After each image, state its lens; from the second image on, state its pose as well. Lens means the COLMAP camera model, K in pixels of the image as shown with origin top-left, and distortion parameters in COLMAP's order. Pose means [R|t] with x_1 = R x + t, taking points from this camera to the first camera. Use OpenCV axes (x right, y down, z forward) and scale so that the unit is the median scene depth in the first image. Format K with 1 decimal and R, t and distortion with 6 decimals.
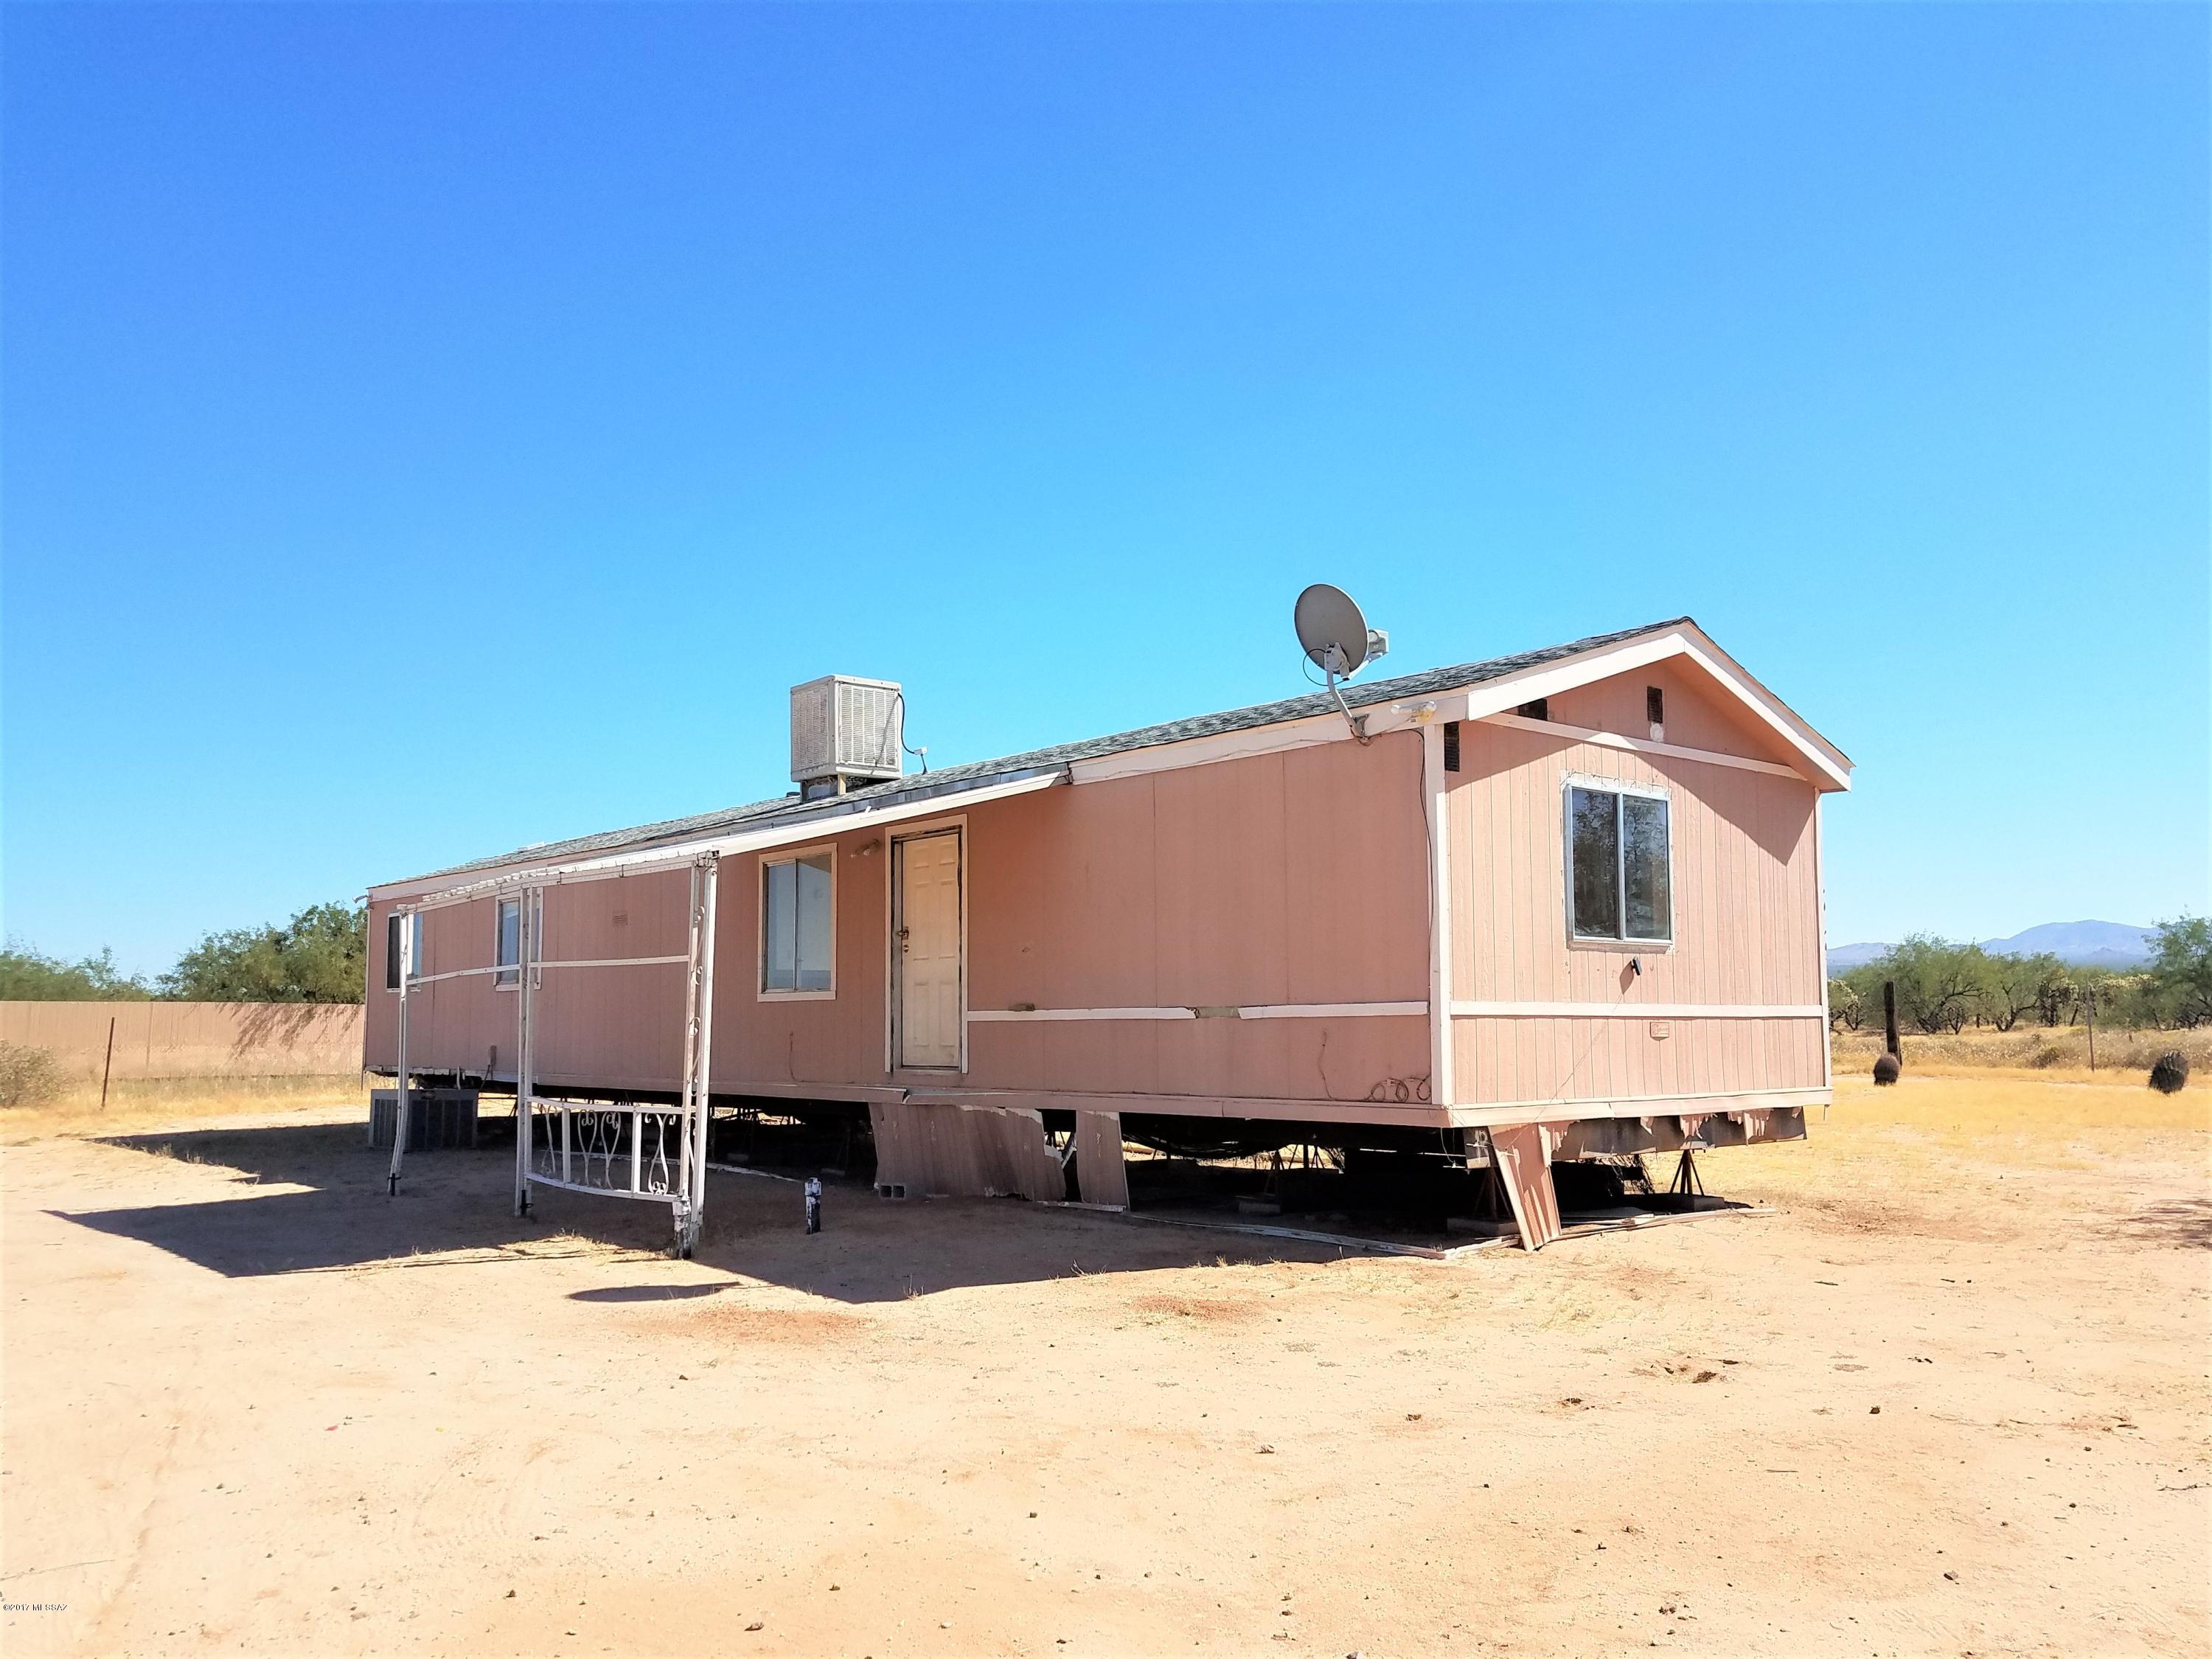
lens RADIAL K [[1743.3, 0, 1106.0], [0, 1743.3, 829.5], [0, 0, 1]] dist [-0.050534, 0.047879]
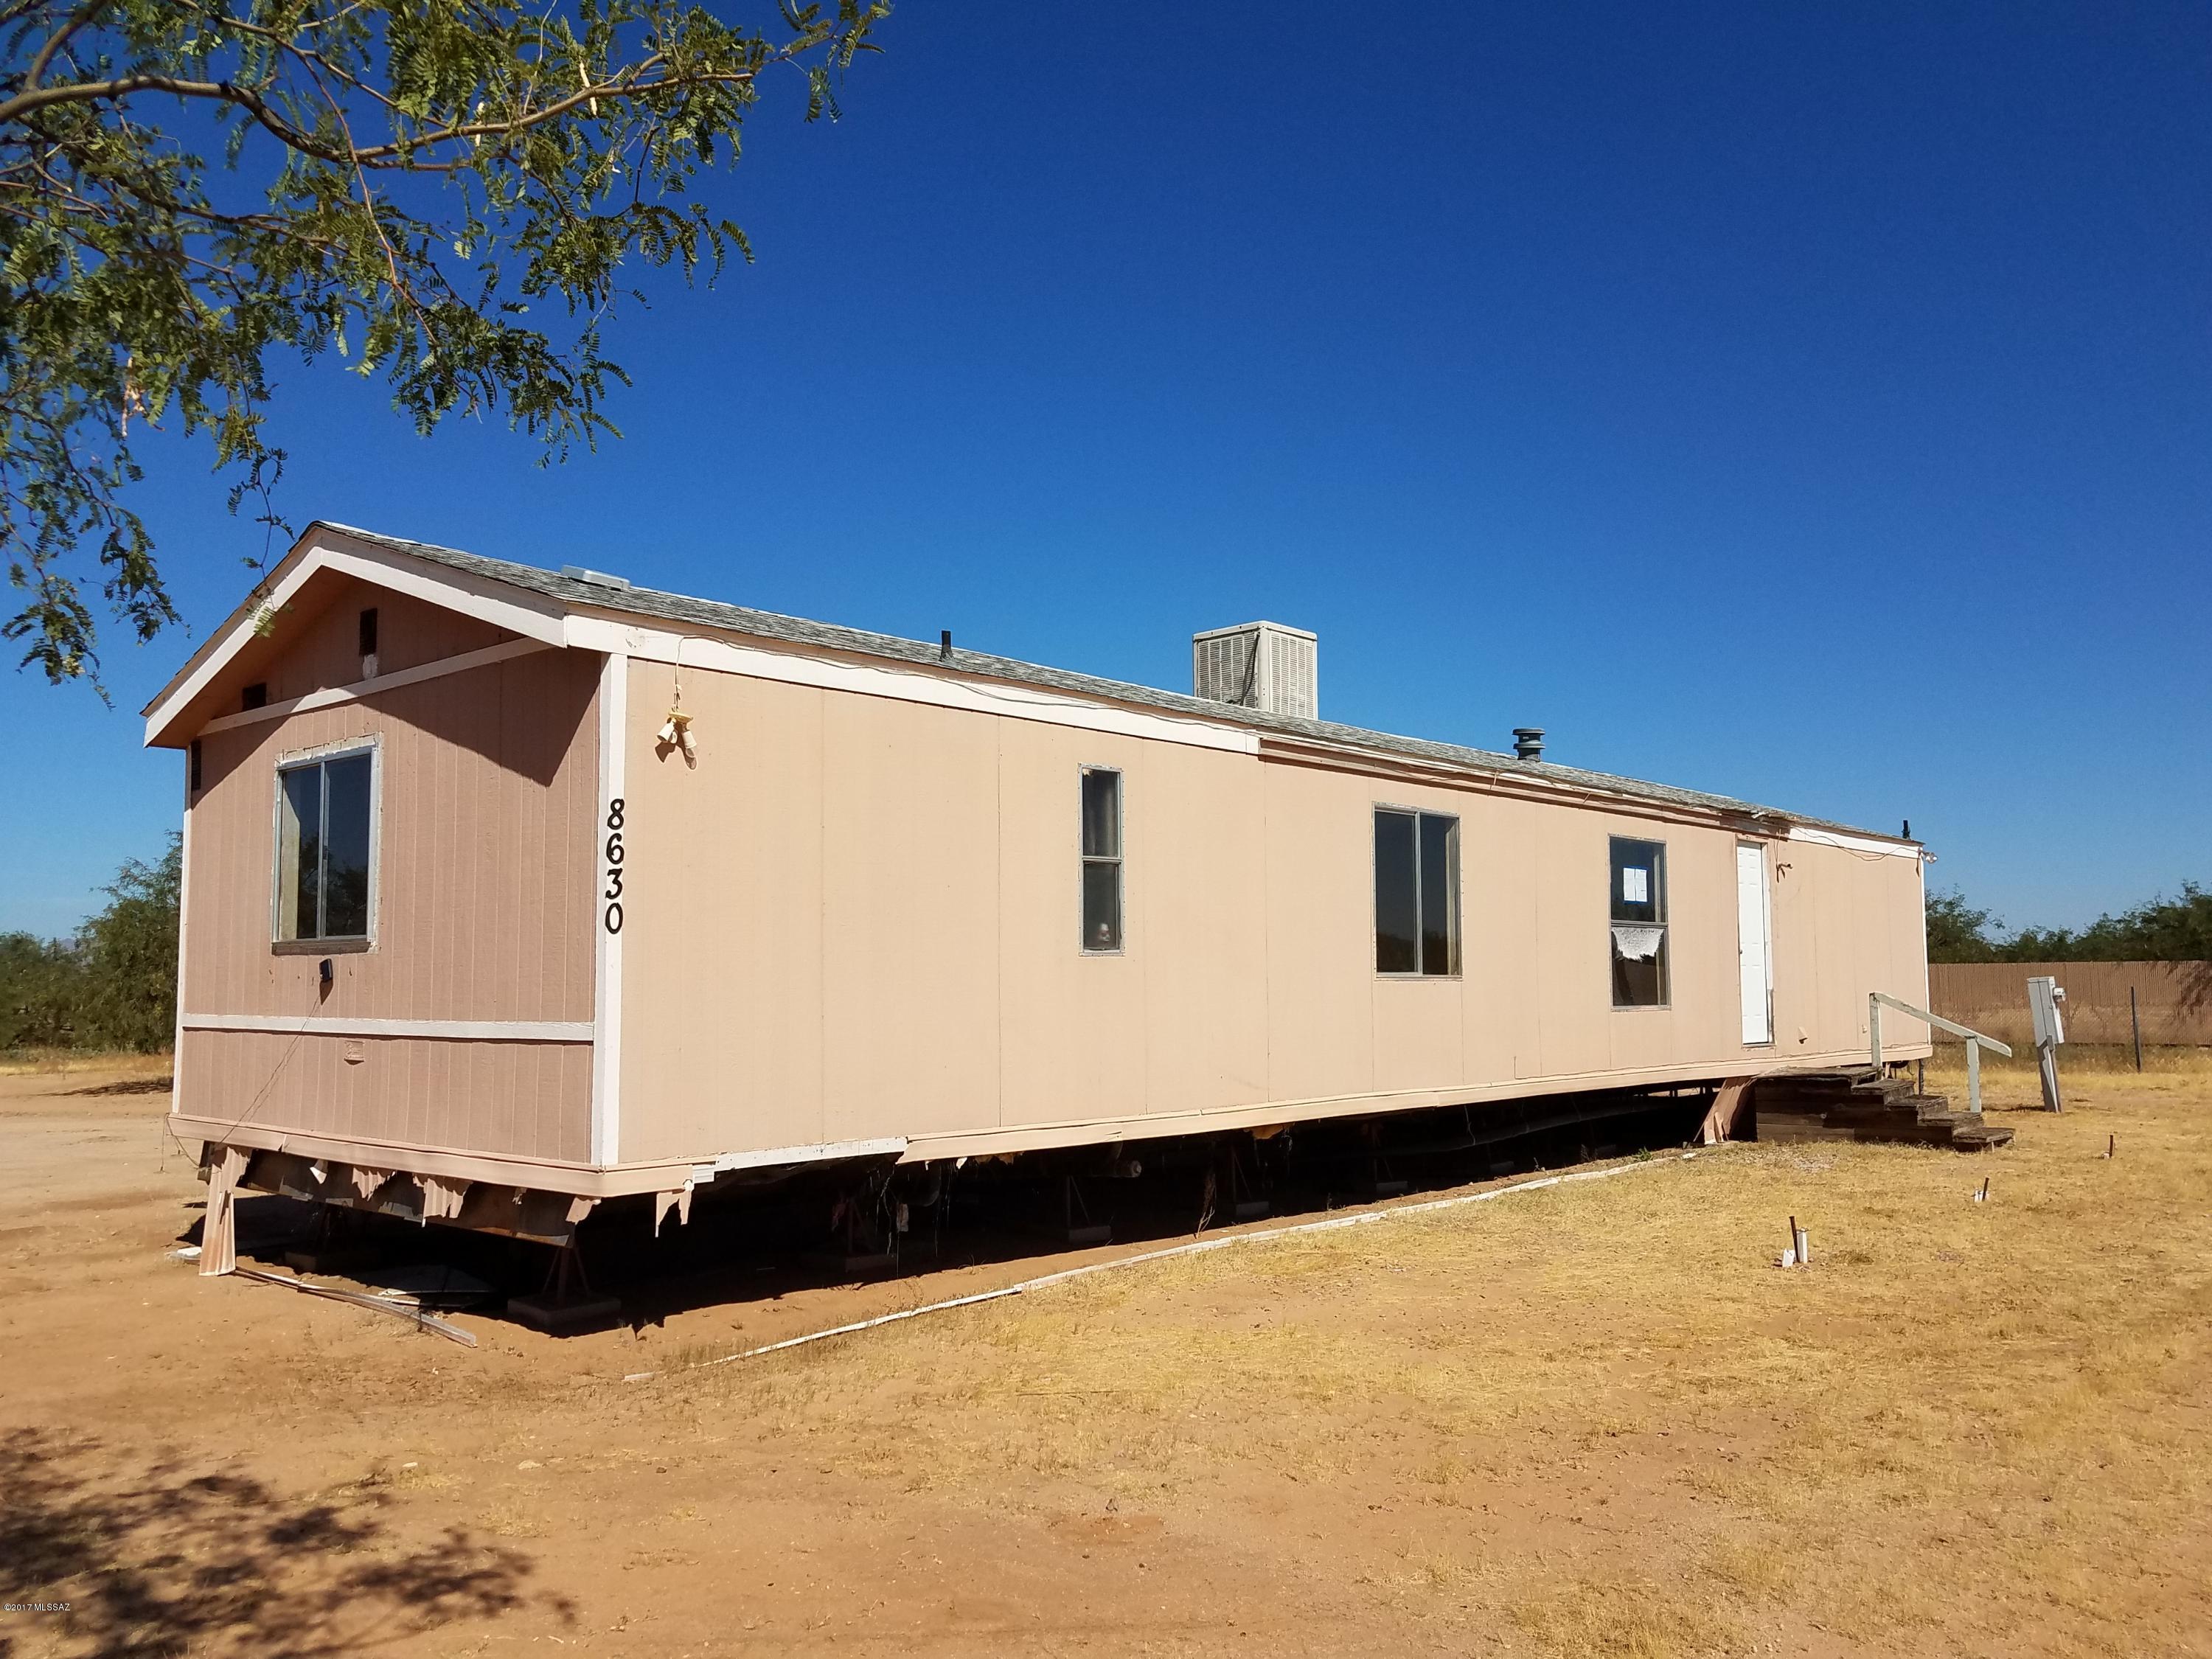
lens RADIAL K [[1743.3, 0, 1106.0], [0, 1743.3, 829.5], [0, 0, 1]] dist [-0.050534, 0.047879]
pose [[0.171744, -0.083000, -0.981639, 1.034165], [0.116560, 0.991157, -0.063412, 0.094991], [0.978222, -0.103530, 0.179900, 1.081758]]
